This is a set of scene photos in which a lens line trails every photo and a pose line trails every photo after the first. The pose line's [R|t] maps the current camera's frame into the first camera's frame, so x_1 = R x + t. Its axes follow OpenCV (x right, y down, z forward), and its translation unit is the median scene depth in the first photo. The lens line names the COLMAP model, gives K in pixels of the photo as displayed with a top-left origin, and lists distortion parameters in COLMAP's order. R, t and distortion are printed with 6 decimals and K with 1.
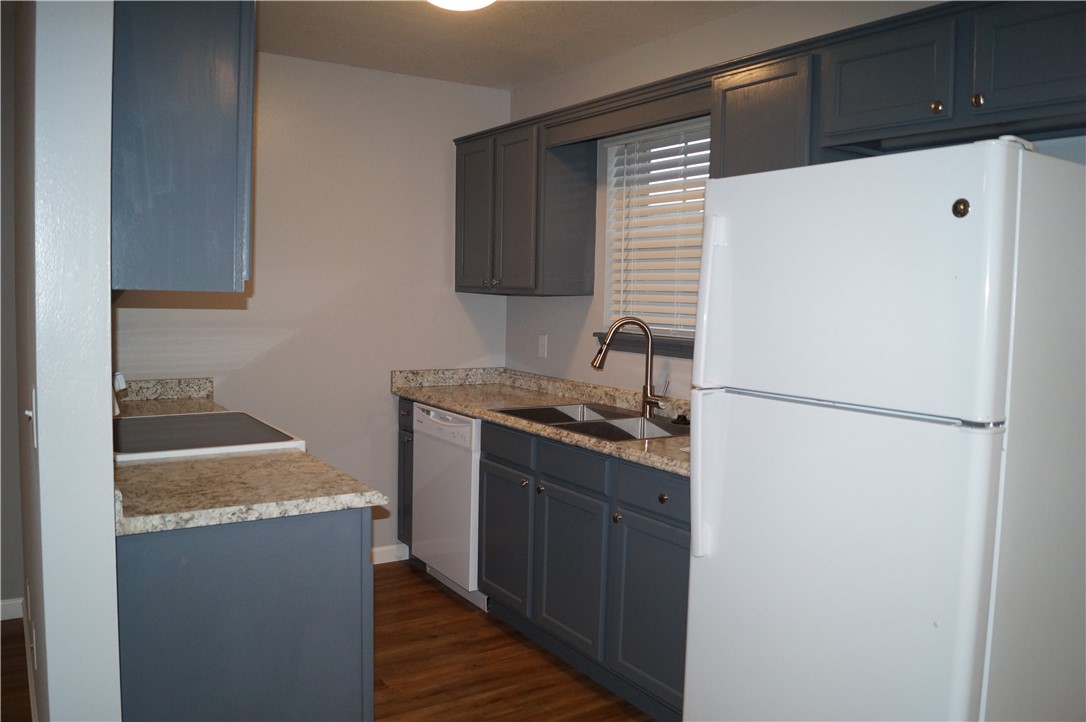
lens RADIAL K [[853.7, 0, 543.0], [0, 853.7, 361.0], [0, 0, 1]] dist [-0.005152, -0.003115]
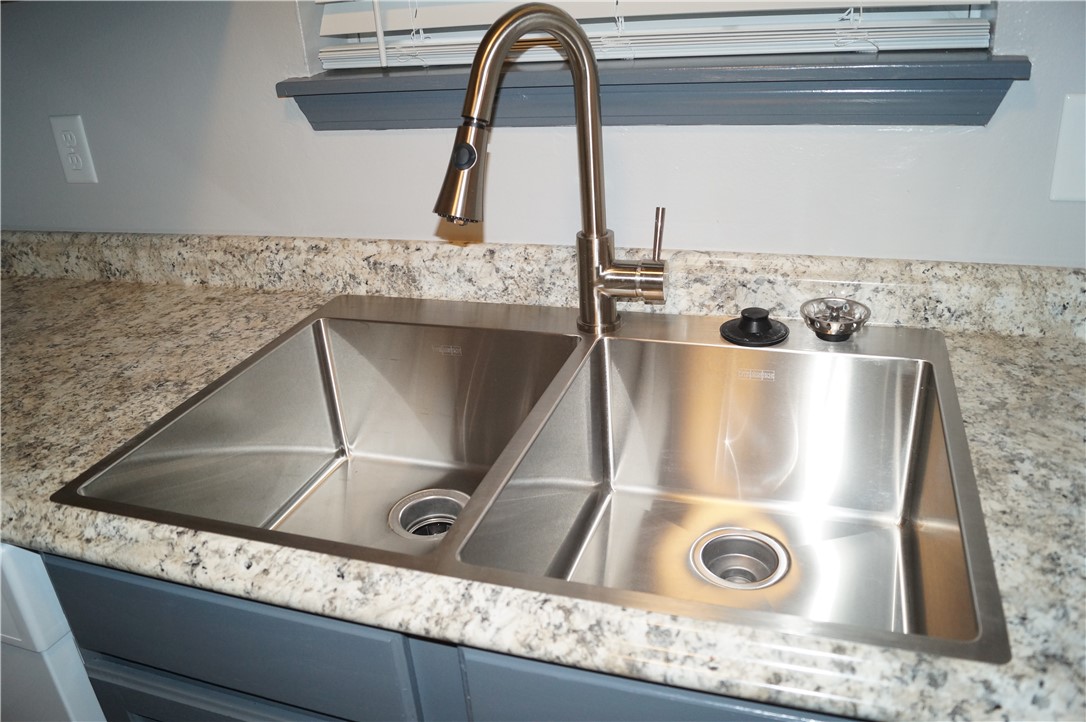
lens RADIAL K [[853.7, 0, 543.0], [0, 853.7, 361.0], [0, 0, 1]] dist [-0.005152, -0.003115]
pose [[0.791944, -0.326352, 0.516061, -0.060660], [0.143881, 0.921121, 0.361710, -0.039578], [-0.593400, -0.212202, 0.776432, 0.686808]]
